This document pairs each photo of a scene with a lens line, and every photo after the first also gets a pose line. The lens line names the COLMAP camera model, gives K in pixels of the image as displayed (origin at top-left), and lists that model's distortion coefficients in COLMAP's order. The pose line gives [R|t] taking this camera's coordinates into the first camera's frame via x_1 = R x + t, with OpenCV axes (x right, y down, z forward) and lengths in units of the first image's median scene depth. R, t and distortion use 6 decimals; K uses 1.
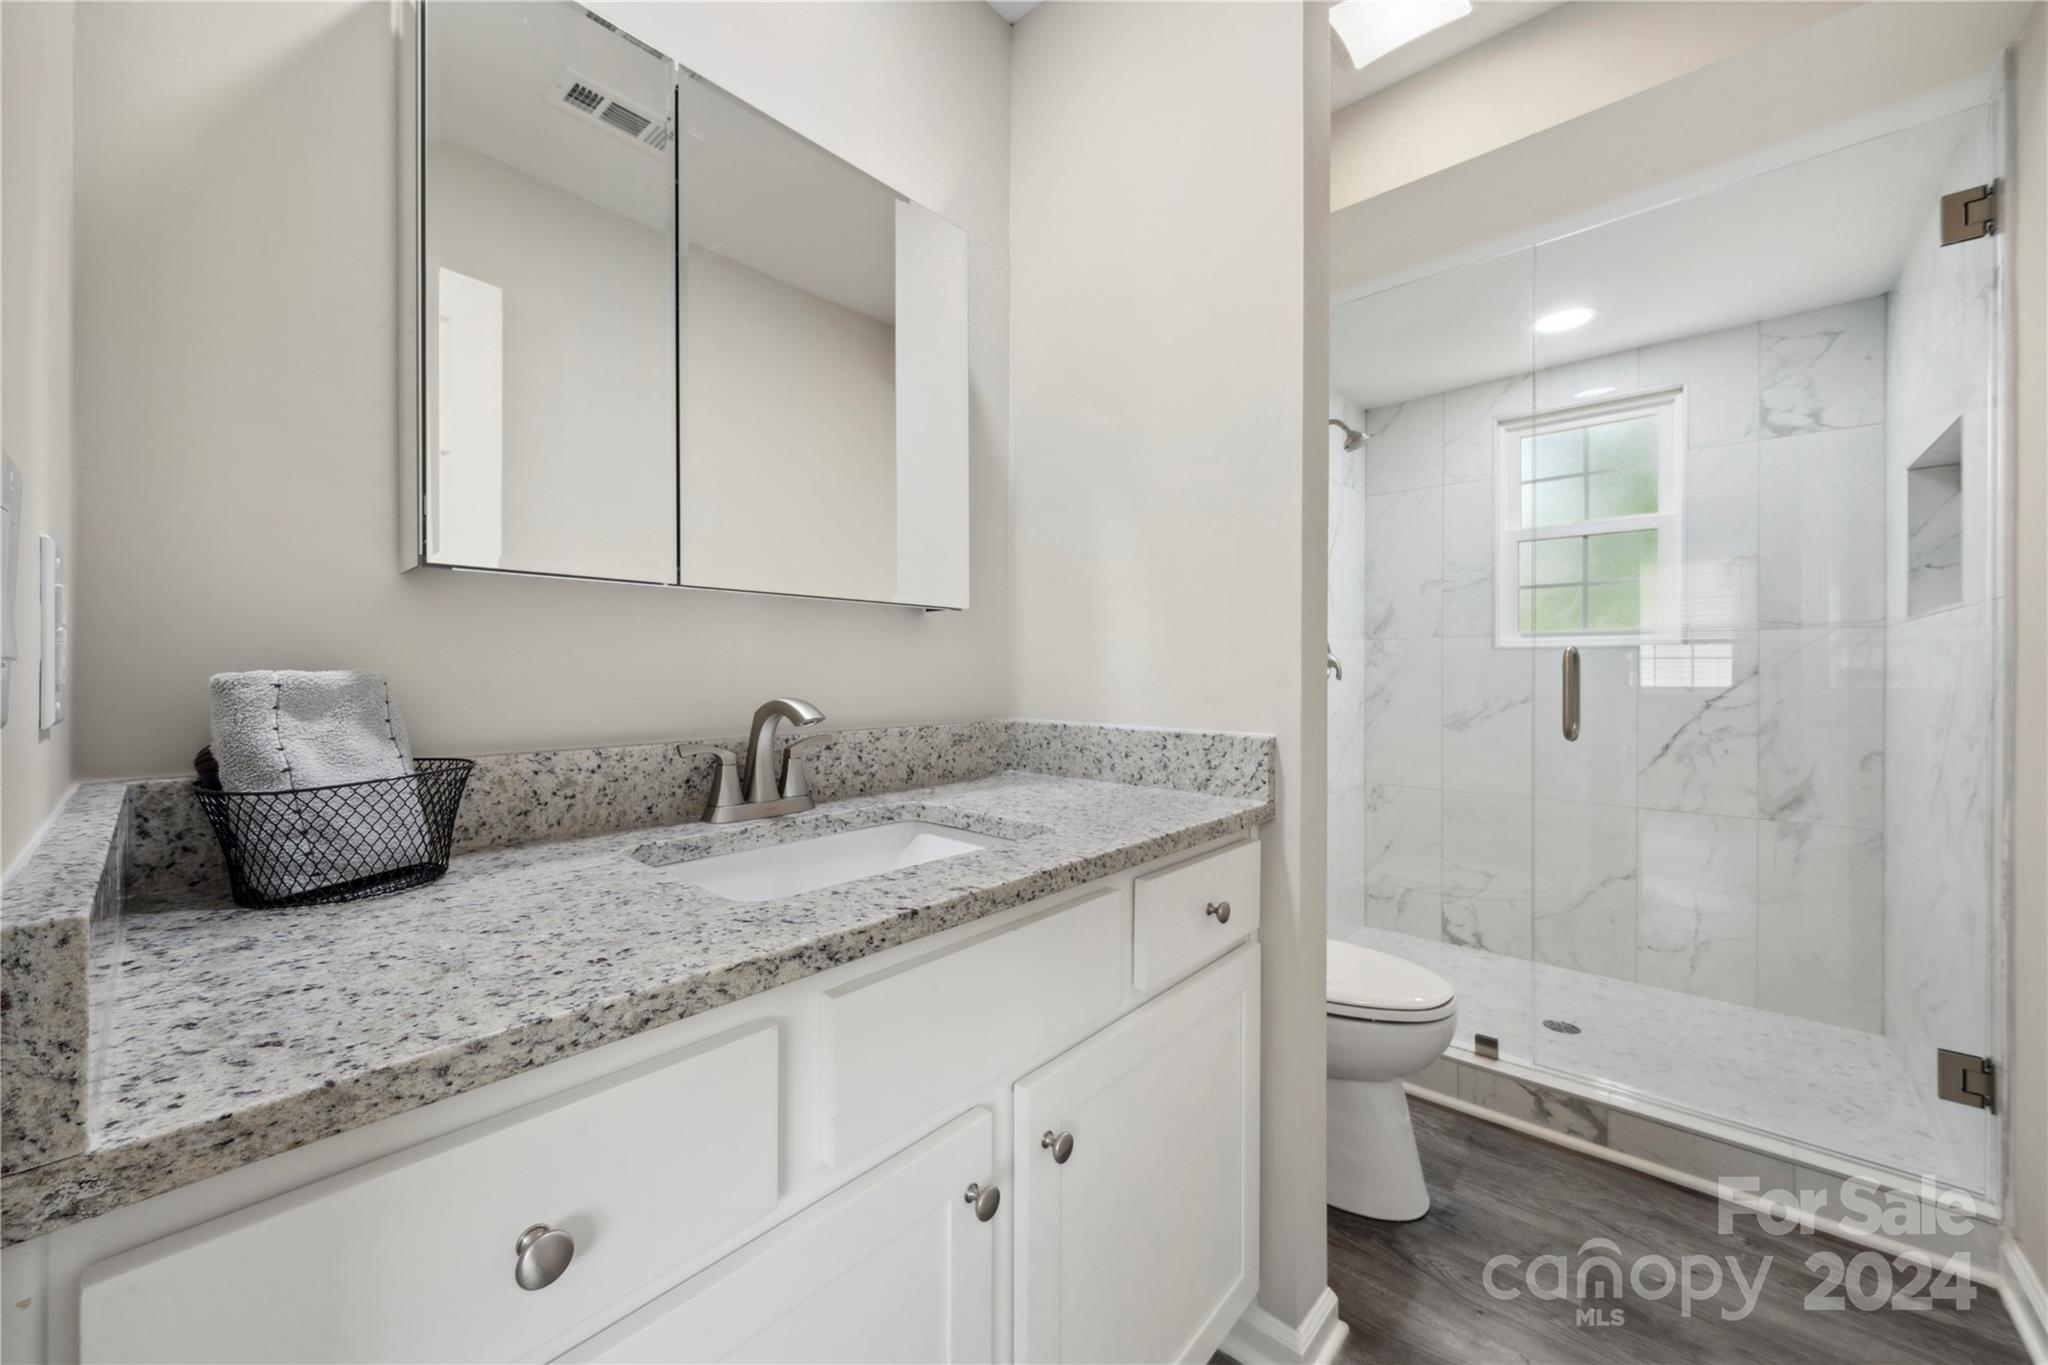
lens RADIAL K [[752.0, 0, 1039.5], [0, 752.0, 673.7], [0, 0, 1]] dist [-0.001290, -0.000459]
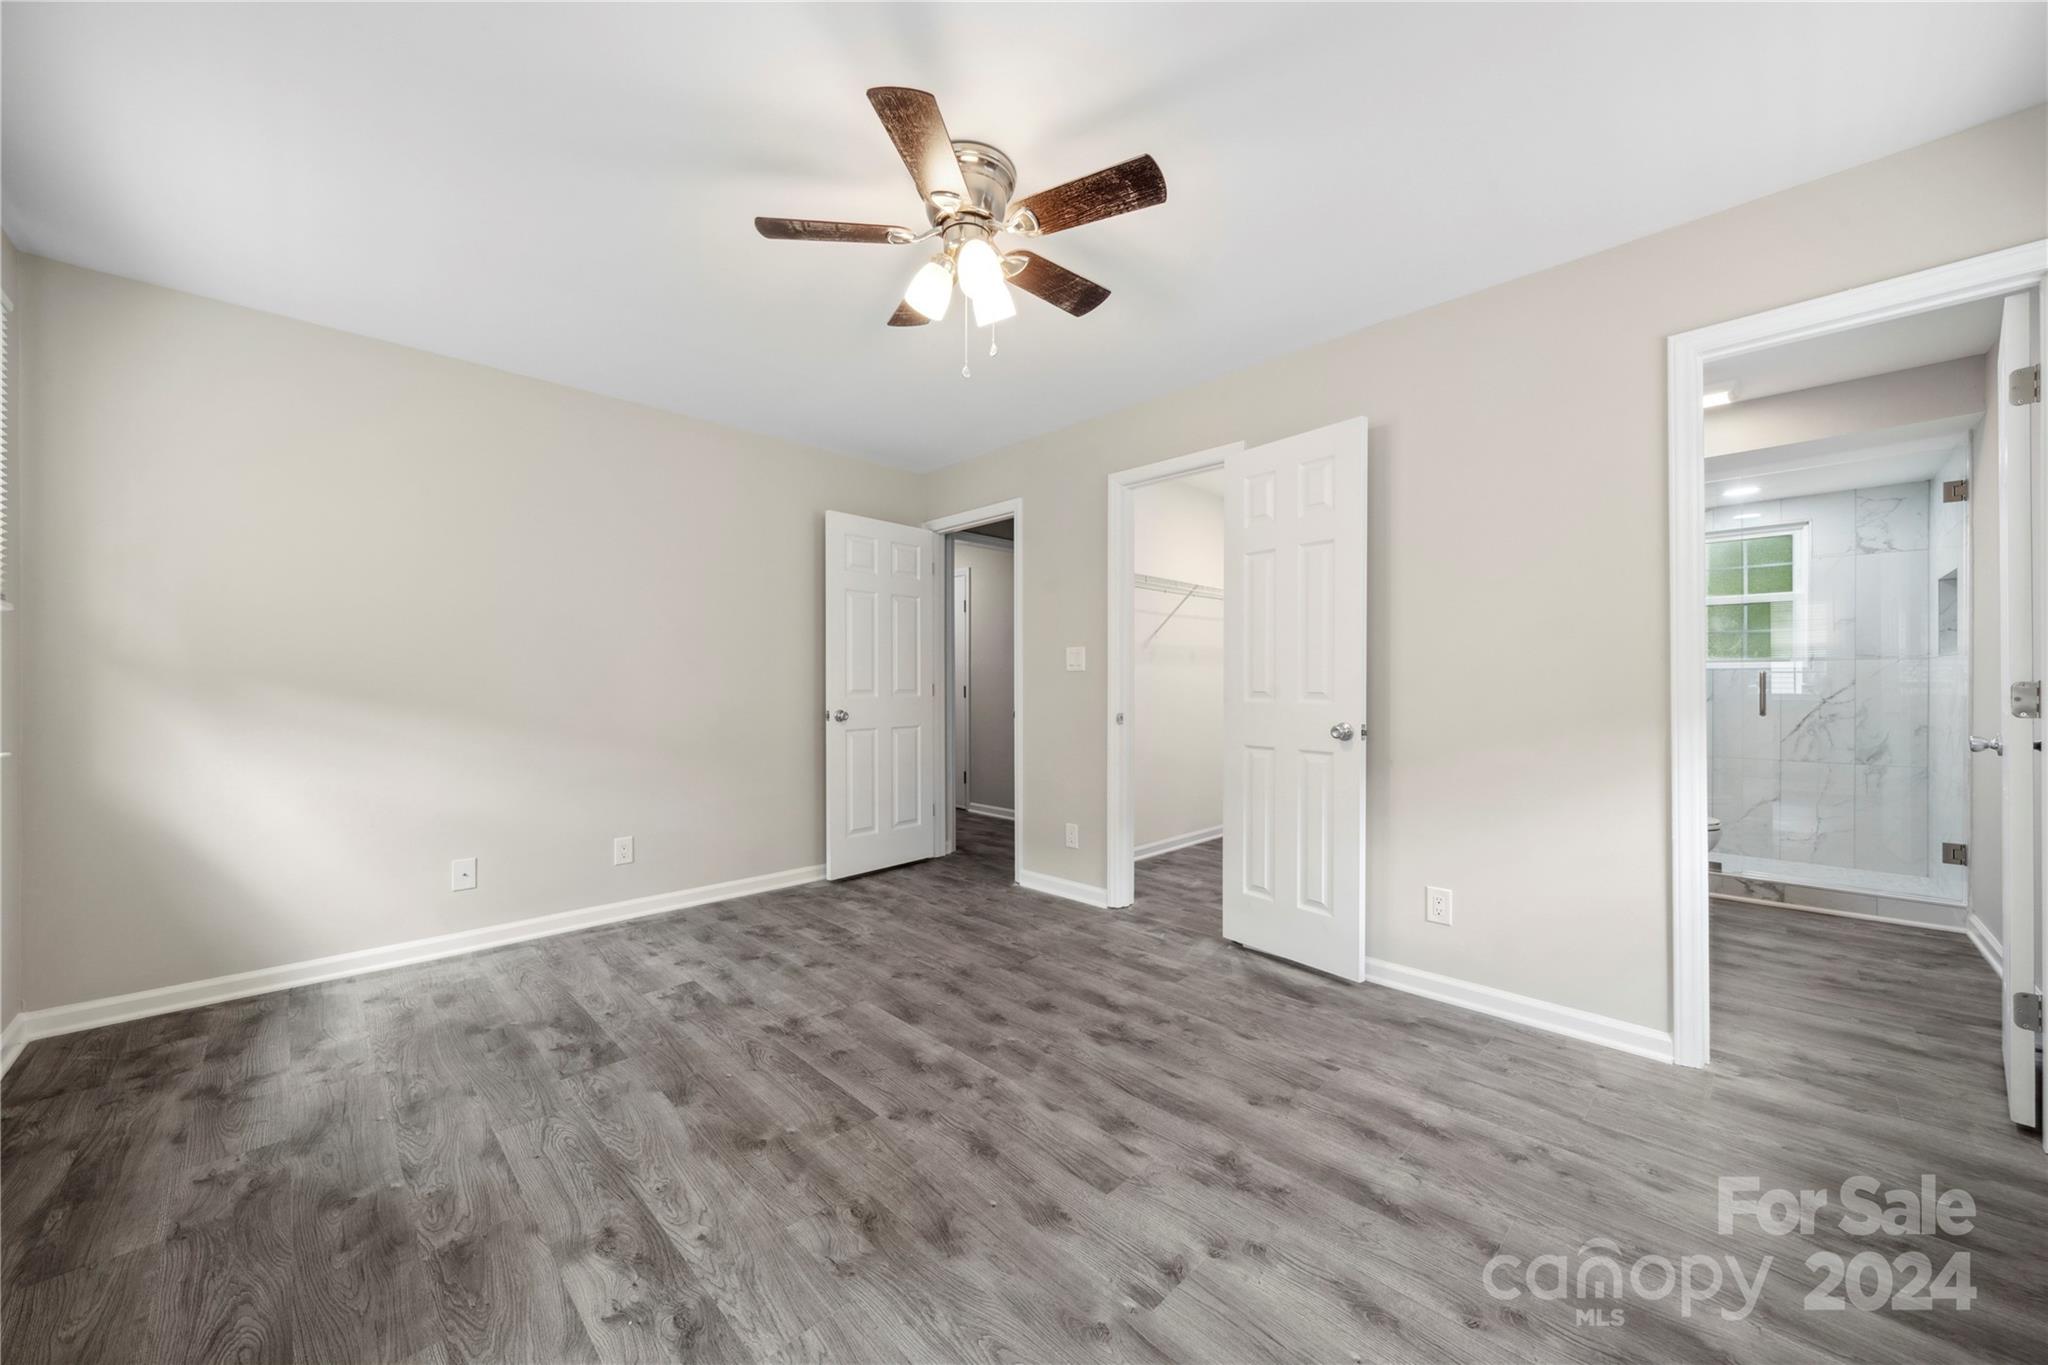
lens RADIAL K [[752.0, 0, 1011.1], [0, 752.0, 683.3], [0, 0, 1]] dist [-0.001290, -0.000459]
pose [[0.997586, -0.002103, -0.069414, -1.230905], [0.002075, 0.999998, -0.000477, -0.005485], [0.069415, 0.000332, 0.997588, -1.228302]]
